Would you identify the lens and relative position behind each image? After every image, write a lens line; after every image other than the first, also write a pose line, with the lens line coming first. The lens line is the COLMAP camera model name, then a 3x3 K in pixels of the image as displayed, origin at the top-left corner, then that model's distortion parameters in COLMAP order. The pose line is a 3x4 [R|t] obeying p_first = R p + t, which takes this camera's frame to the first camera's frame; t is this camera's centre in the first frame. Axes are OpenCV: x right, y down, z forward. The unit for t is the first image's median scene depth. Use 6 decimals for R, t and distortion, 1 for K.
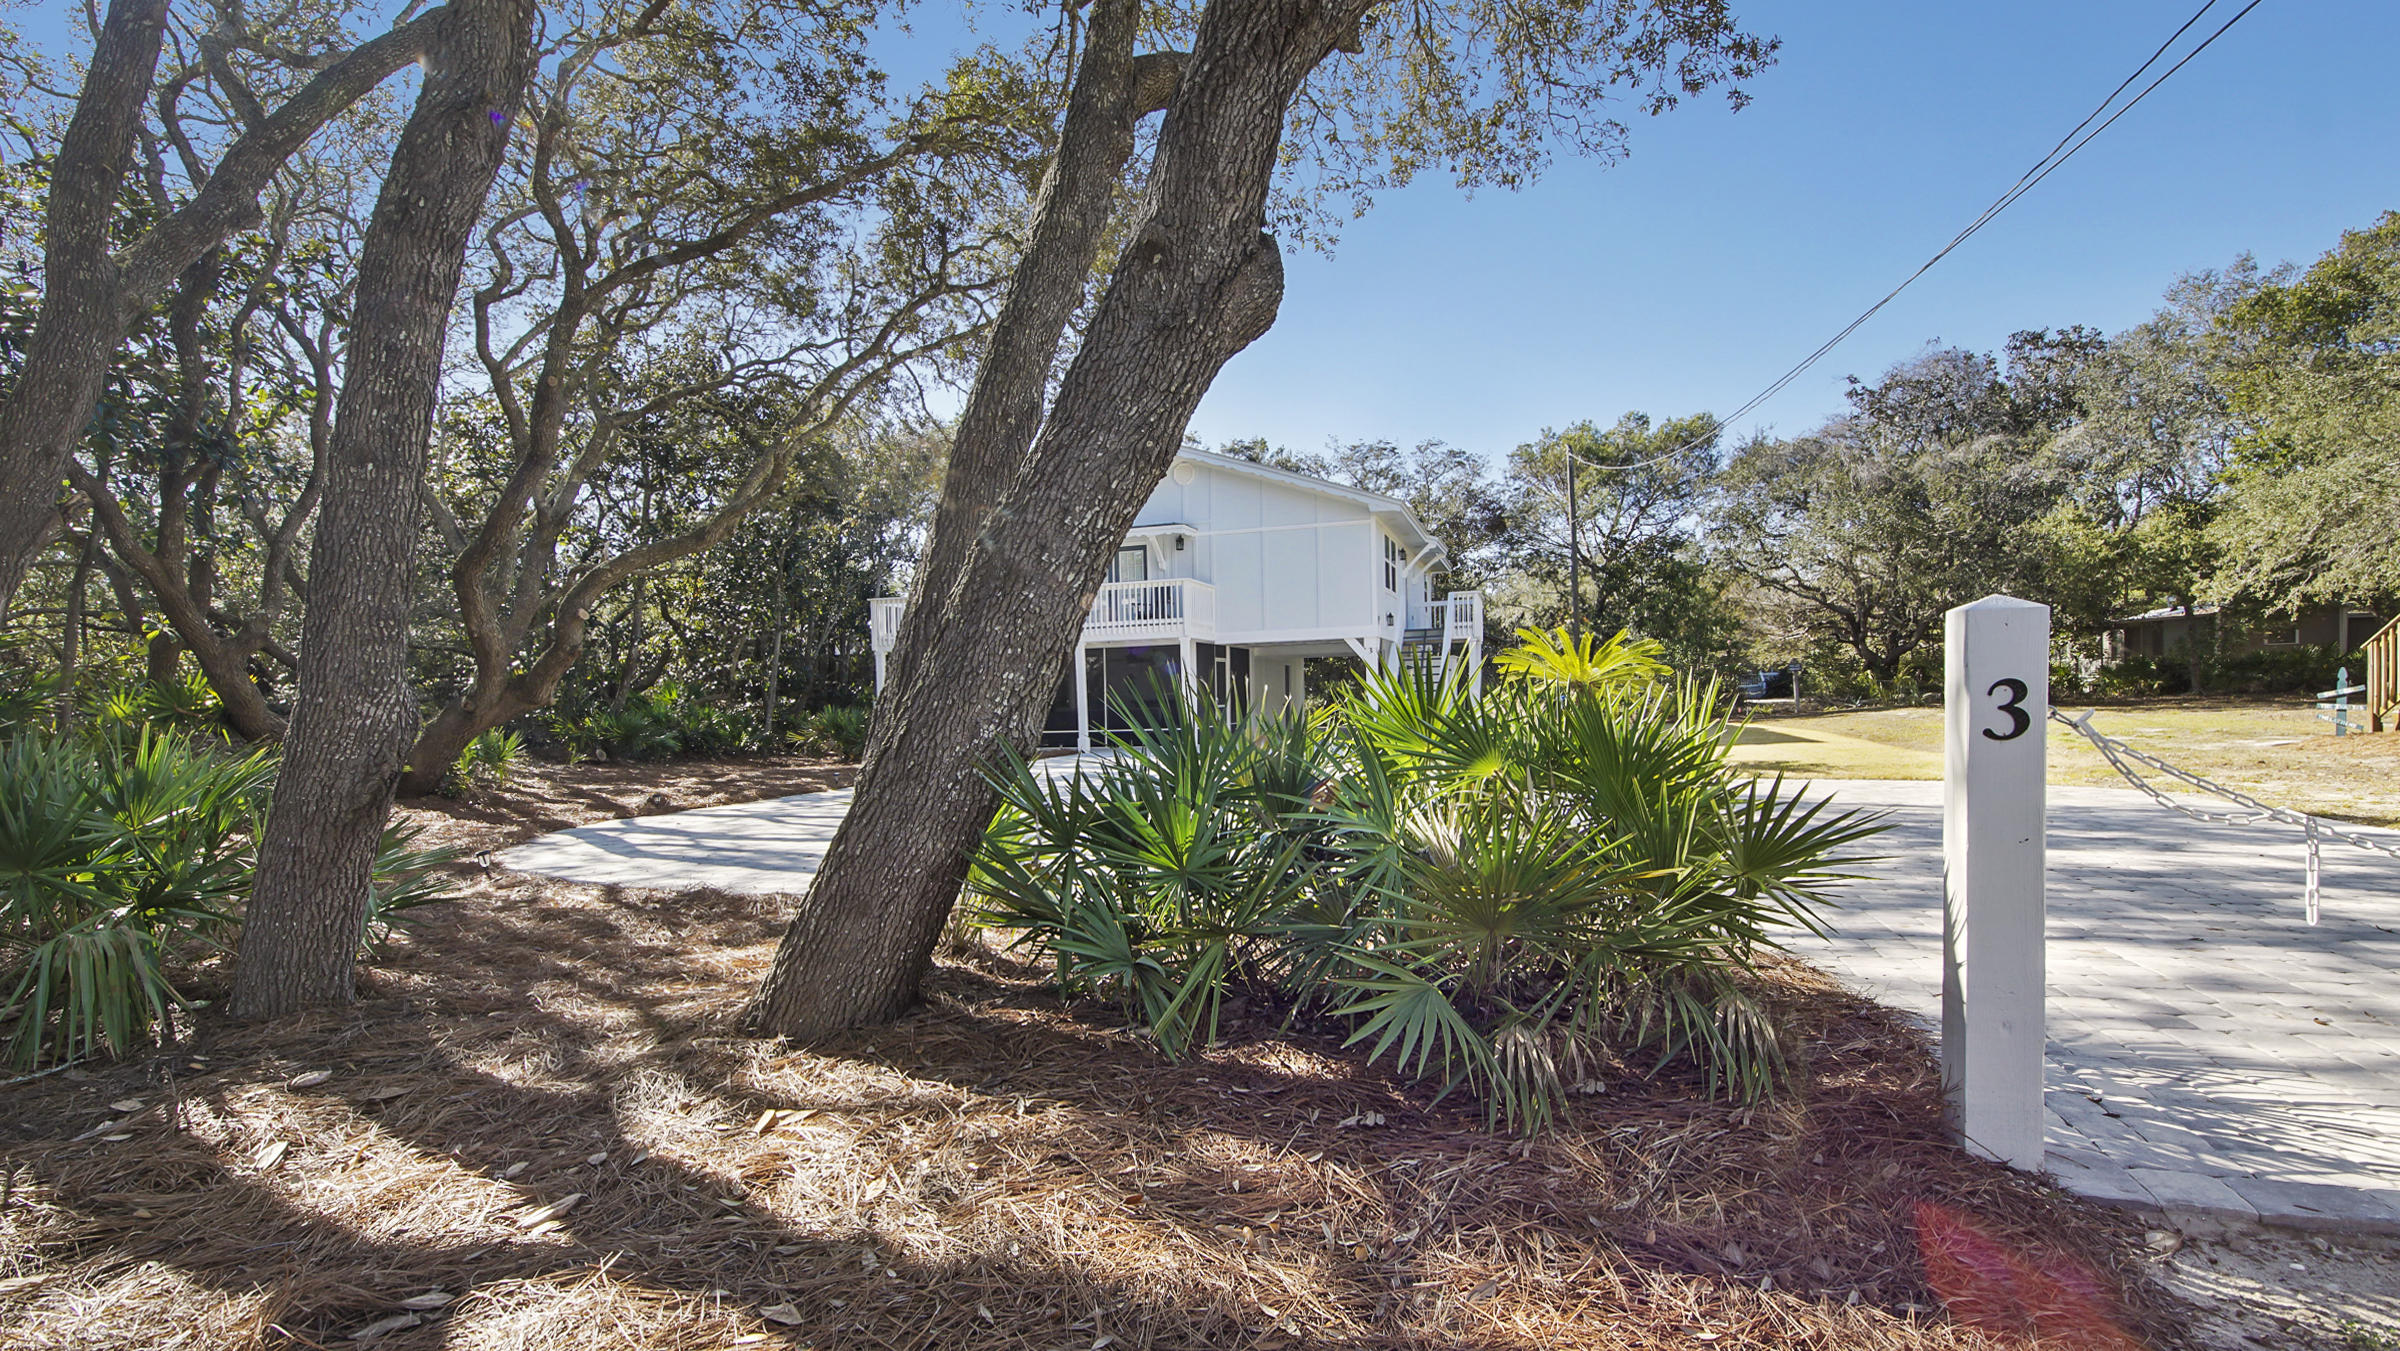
lens RADIAL K [[1068.0, 0, 1157.5], [0, 1068.0, 706.4], [0, 0, 1]] dist [0.000533, -0.000096]
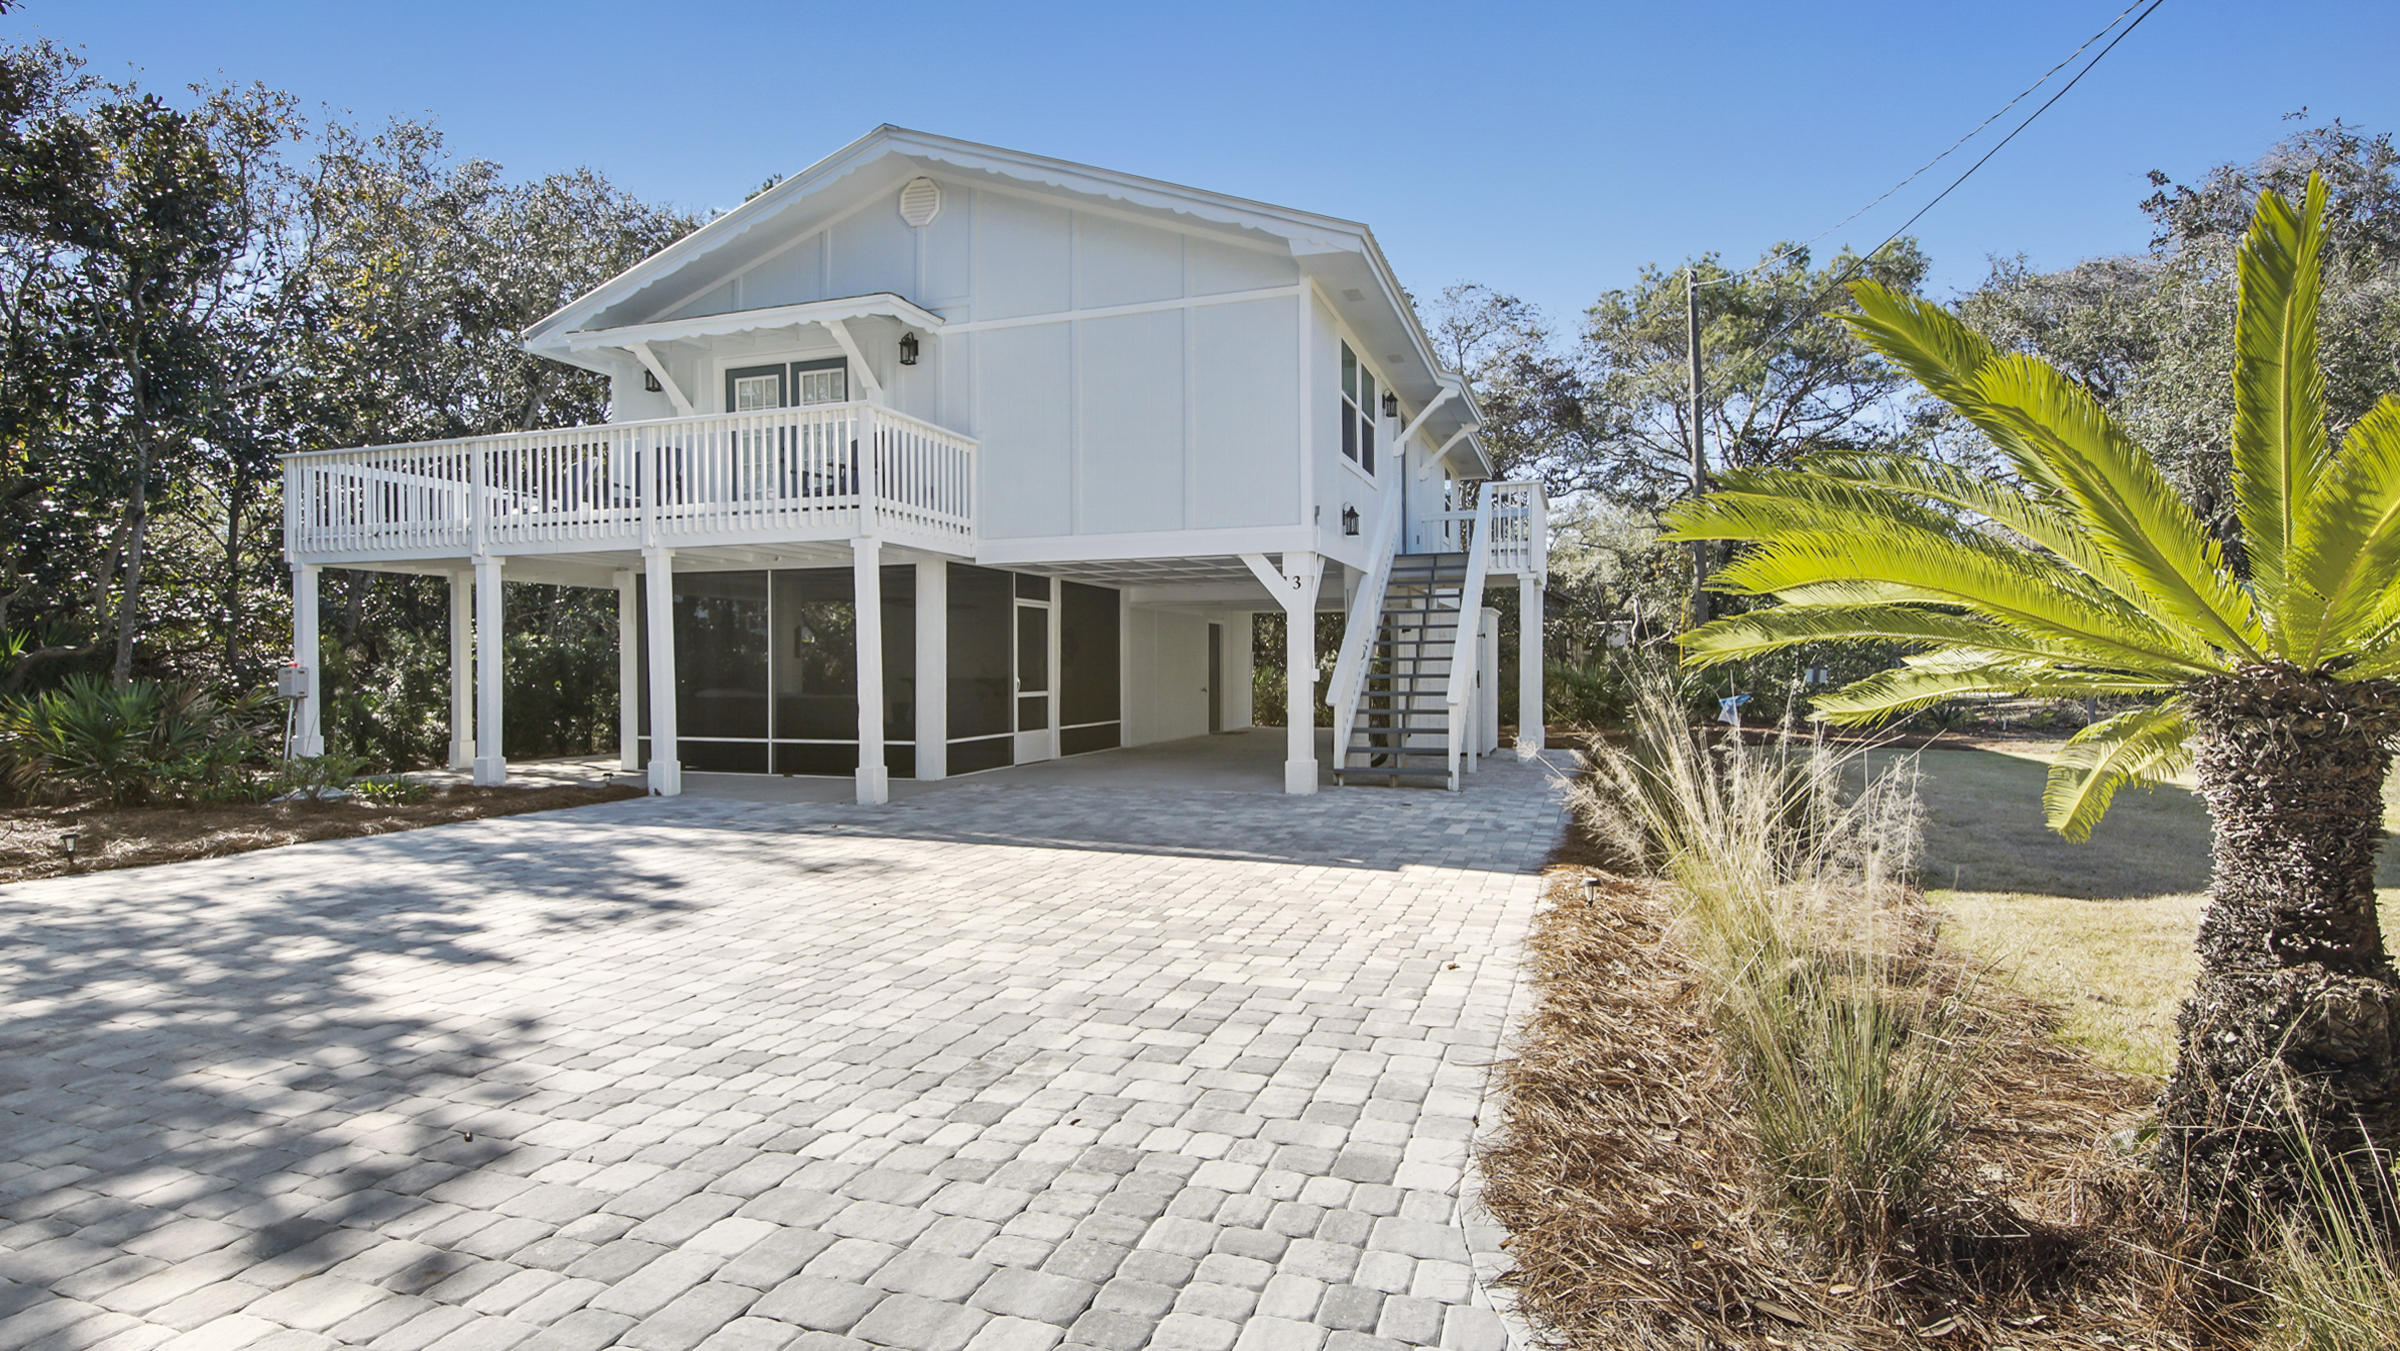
lens RADIAL K [[1067.0, 0, 1200.0], [0, 1067.0, 675.5], [0, 0, 1]] dist [0.009883, -0.013266]
pose [[0.999693, 0.023469, -0.007899, 0.108432], [-0.023491, 0.999720, -0.002726, -0.007194], [0.007832, 0.002911, 0.999965, 0.365379]]
